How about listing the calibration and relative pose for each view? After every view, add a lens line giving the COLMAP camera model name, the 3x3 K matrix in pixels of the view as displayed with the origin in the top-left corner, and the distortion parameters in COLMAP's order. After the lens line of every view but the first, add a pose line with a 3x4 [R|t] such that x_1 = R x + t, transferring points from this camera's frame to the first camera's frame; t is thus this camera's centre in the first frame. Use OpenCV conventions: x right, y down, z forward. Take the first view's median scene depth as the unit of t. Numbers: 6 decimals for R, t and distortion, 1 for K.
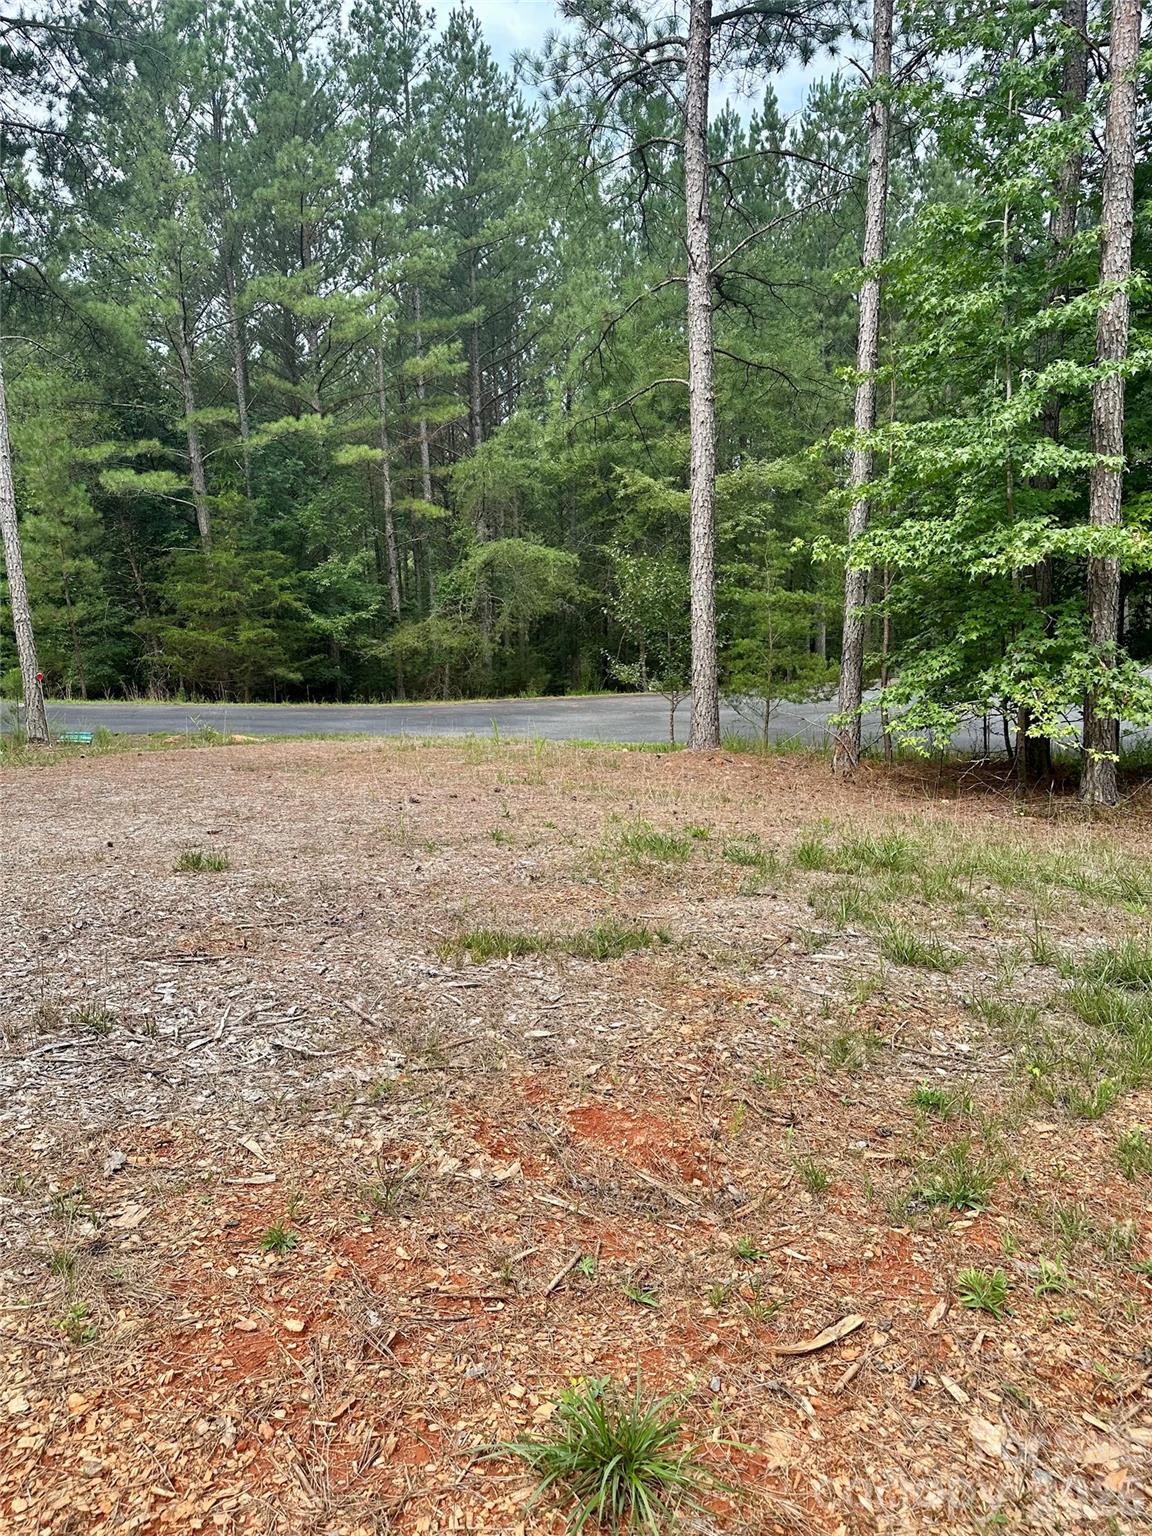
lens RADIAL K [[1065.9, 0, 576.0], [0, 1065.9, 768.0], [0, 0, 1]] dist [-0.002922, -0.002053]
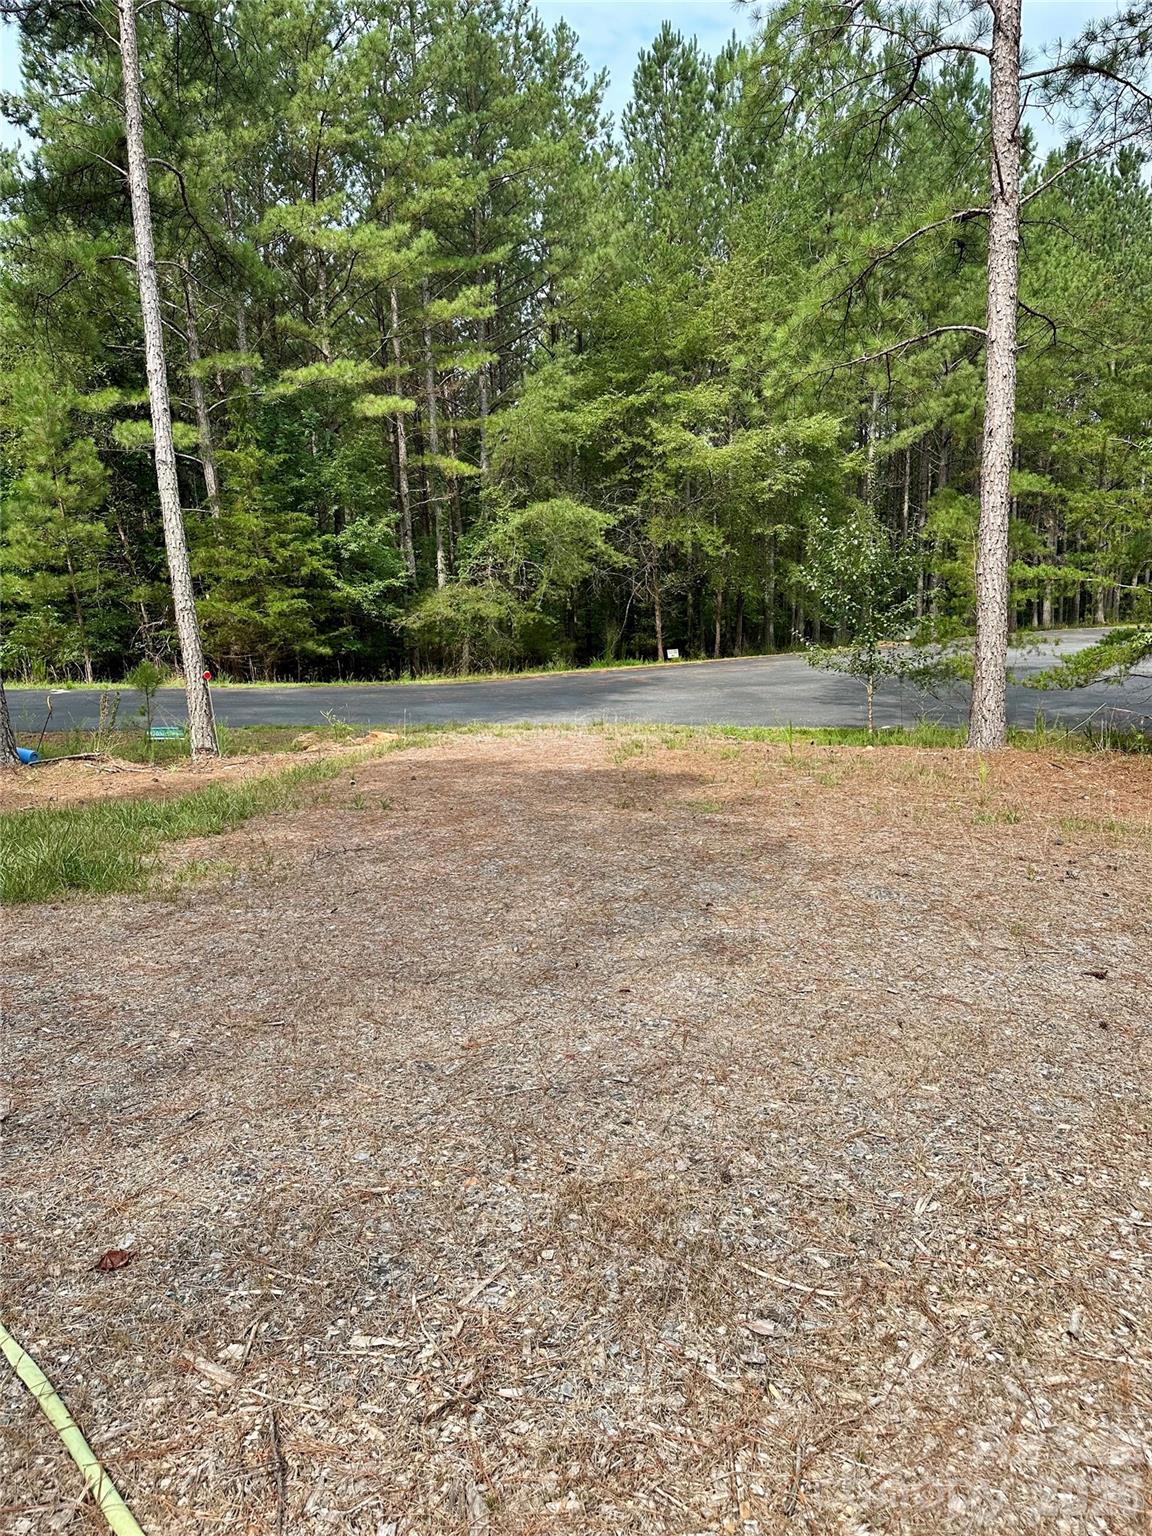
lens RADIAL K [[1083.3, 0, 576.1], [0, 1083.3, 745.9], [0, 0, 1]] dist [0.003503, 0.001411]
pose [[0.995345, -0.020489, 0.094174, -0.135544], [0.018783, 0.999644, 0.018966, -0.018419], [-0.094529, -0.017109, 0.995375, 0.058343]]
